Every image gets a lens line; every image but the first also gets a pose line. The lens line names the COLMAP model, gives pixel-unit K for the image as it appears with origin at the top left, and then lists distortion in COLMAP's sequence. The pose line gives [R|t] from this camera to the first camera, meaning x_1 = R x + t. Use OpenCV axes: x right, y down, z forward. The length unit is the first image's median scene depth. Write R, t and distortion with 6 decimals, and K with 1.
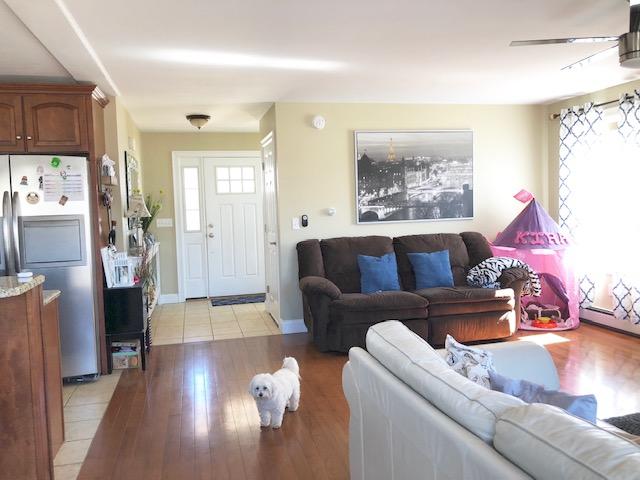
lens RADIAL K [[532.1, 0, 320.0], [0, 532.1, 240.0], [0, 0, 1]] dist [0.008923, 0.010625]
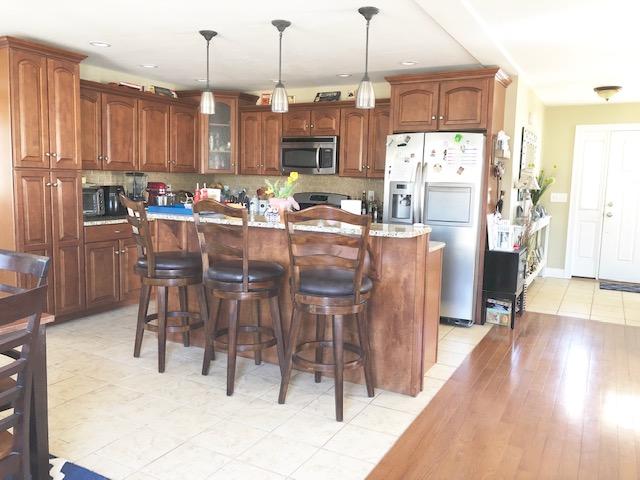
lens RADIAL K [[532.1, 0, 320.0], [0, 532.1, 240.0], [0, 0, 1]] dist [0.008923, 0.010625]
pose [[0.742053, 0.122323, -0.659086, 0.076716], [-0.090812, 0.992490, 0.081958, 0.009246], [0.664162, -0.000964, 0.747588, -0.081351]]
